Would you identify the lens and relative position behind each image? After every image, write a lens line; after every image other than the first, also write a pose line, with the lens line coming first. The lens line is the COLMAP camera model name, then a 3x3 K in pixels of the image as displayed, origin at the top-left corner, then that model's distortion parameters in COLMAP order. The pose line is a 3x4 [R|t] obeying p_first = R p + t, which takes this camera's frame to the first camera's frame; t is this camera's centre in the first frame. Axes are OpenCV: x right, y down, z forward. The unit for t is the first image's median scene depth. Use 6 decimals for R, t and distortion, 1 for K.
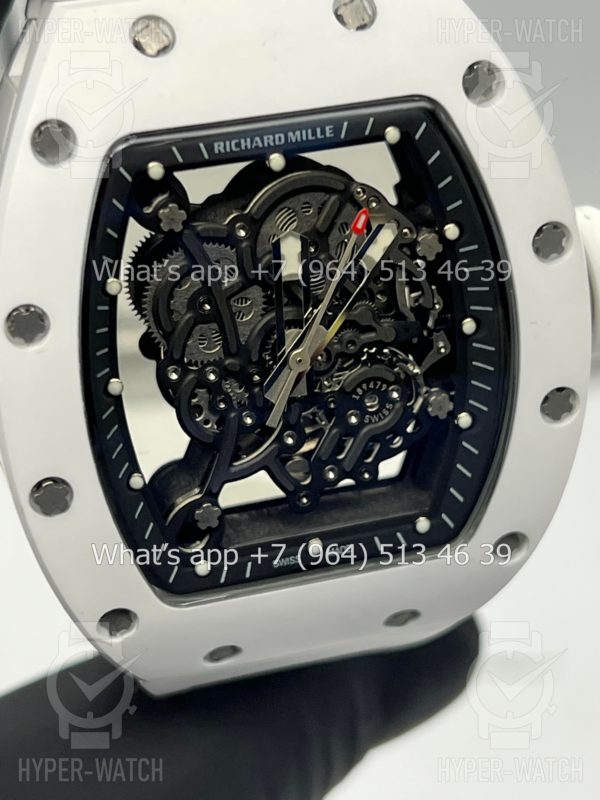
lens RADIAL K [[1895.7, 0, 300.0], [0, 1895.7, 400.0], [0, 0, 1]] dist [0.299410, -0.934844]
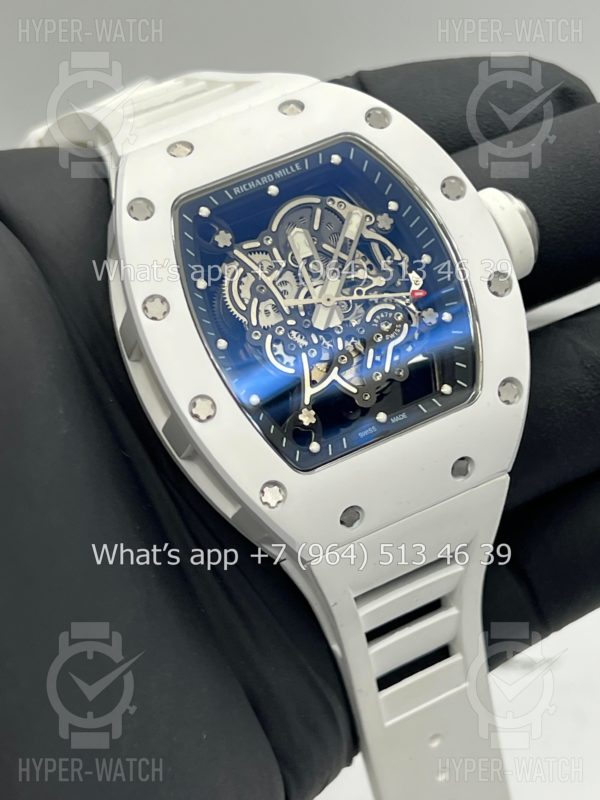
lens RADIAL K [[1895.7, 0, 300.0], [0, 1895.7, 400.0], [0, 0, 1]] dist [0.299410, -0.934844]
pose [[0.940175, -0.340684, 0.002214, -0.053449], [0.307229, 0.845005, -0.437695, 0.722720], [0.147244, 0.412190, 0.899121, -0.384651]]
